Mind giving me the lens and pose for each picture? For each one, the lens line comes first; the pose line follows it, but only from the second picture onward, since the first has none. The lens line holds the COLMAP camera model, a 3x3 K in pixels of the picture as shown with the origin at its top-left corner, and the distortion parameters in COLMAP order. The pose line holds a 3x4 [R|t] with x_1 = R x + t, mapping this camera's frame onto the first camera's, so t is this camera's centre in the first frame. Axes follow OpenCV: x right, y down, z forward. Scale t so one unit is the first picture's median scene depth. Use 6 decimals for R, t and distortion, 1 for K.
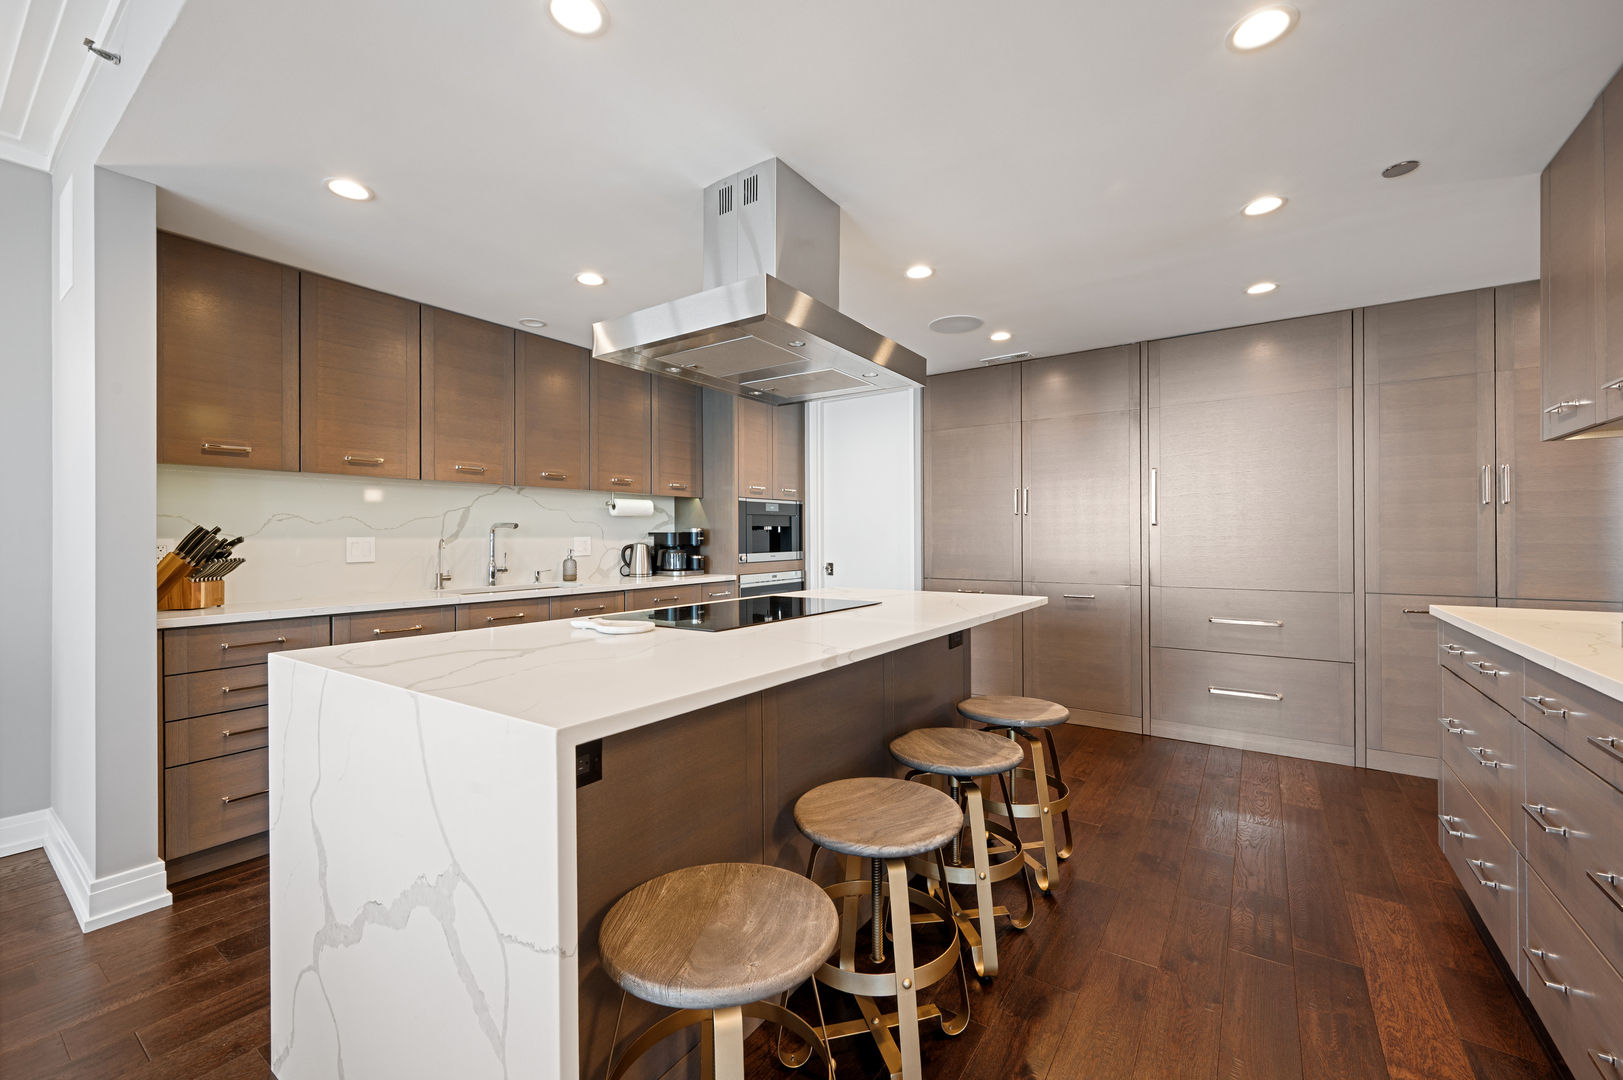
lens RADIAL K [[642.0, 0, 816.2], [0, 642.0, 537.6], [0, 0, 1]] dist [0.001623, 0.000074]
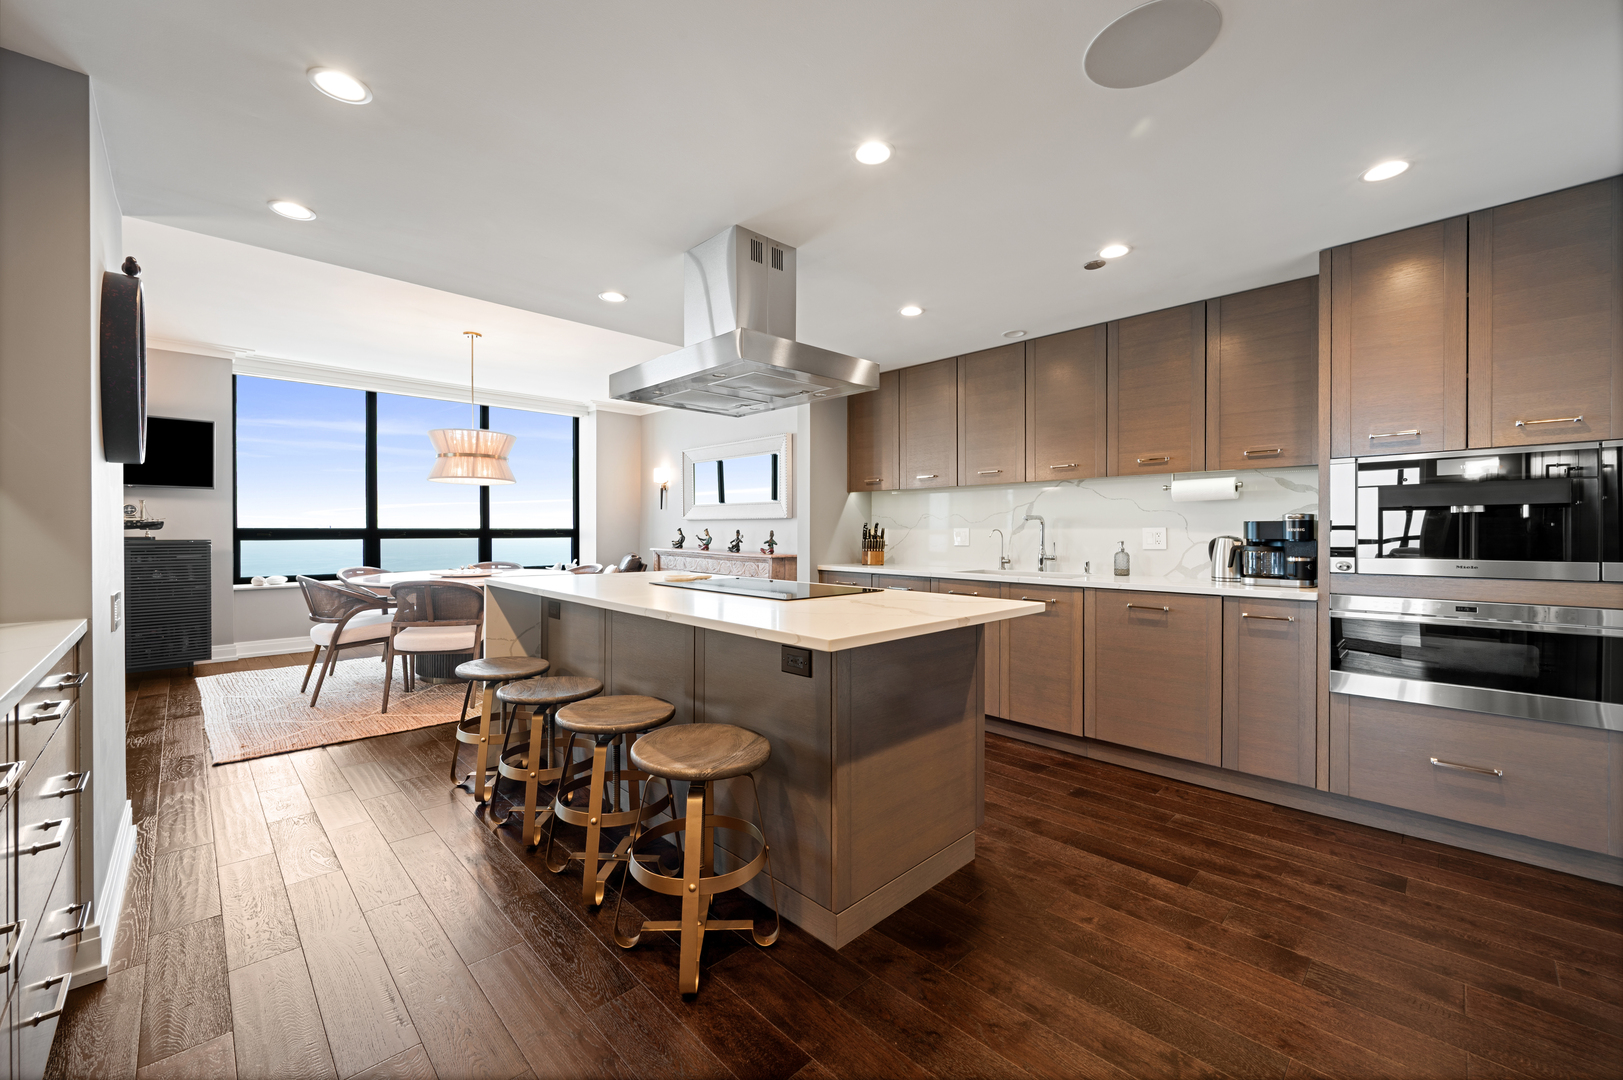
lens RADIAL K [[642.0, 0, 819.5], [0, 642.0, 534.1], [0, 0, 1]] dist [0.001623, 0.000074]
pose [[-0.194636, 0.009299, -0.980832, 0.603248], [0.001700, 0.999957, 0.009144, -0.001313], [0.980874, 0.000113, -0.194643, 0.749301]]
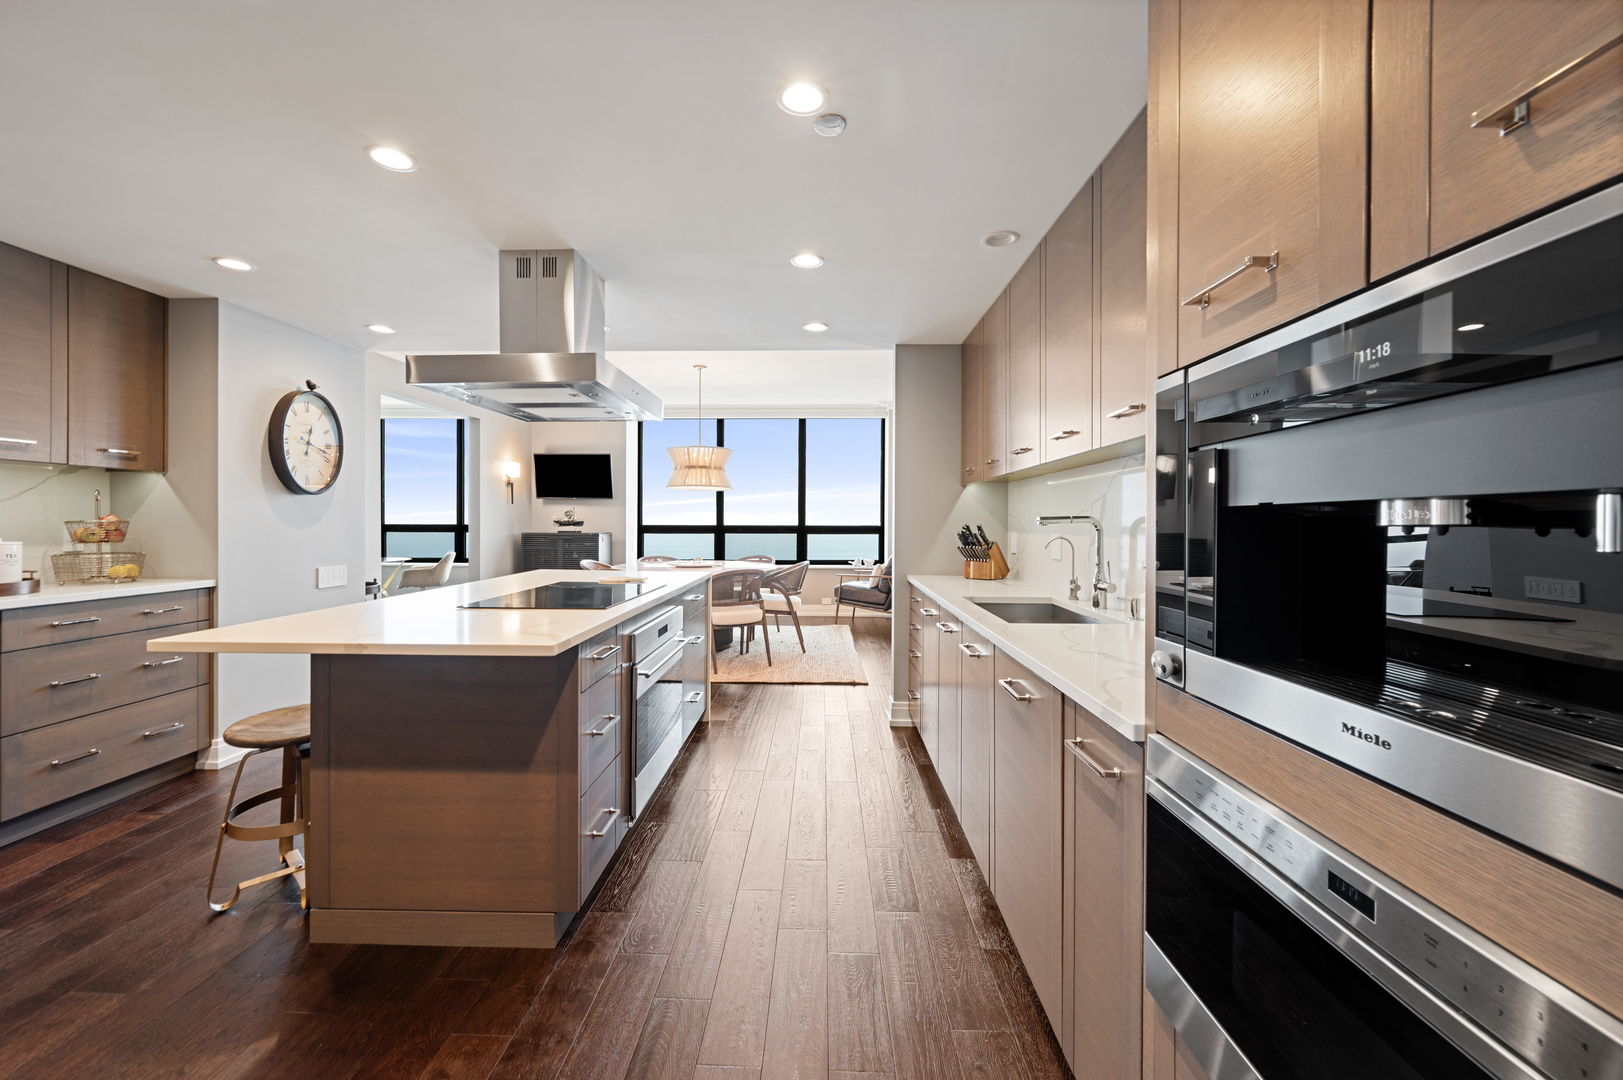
lens RADIAL K [[642.0, 0, 810.4], [0, 642.0, 526.2], [0, 0, 1]] dist [0.001623, 0.000074]
pose [[-0.836466, 0.000719, -0.548019, 0.115834], [-0.003269, 0.999975, 0.006301, -0.015645], [0.548009, 0.007062, -0.836442, 1.263725]]
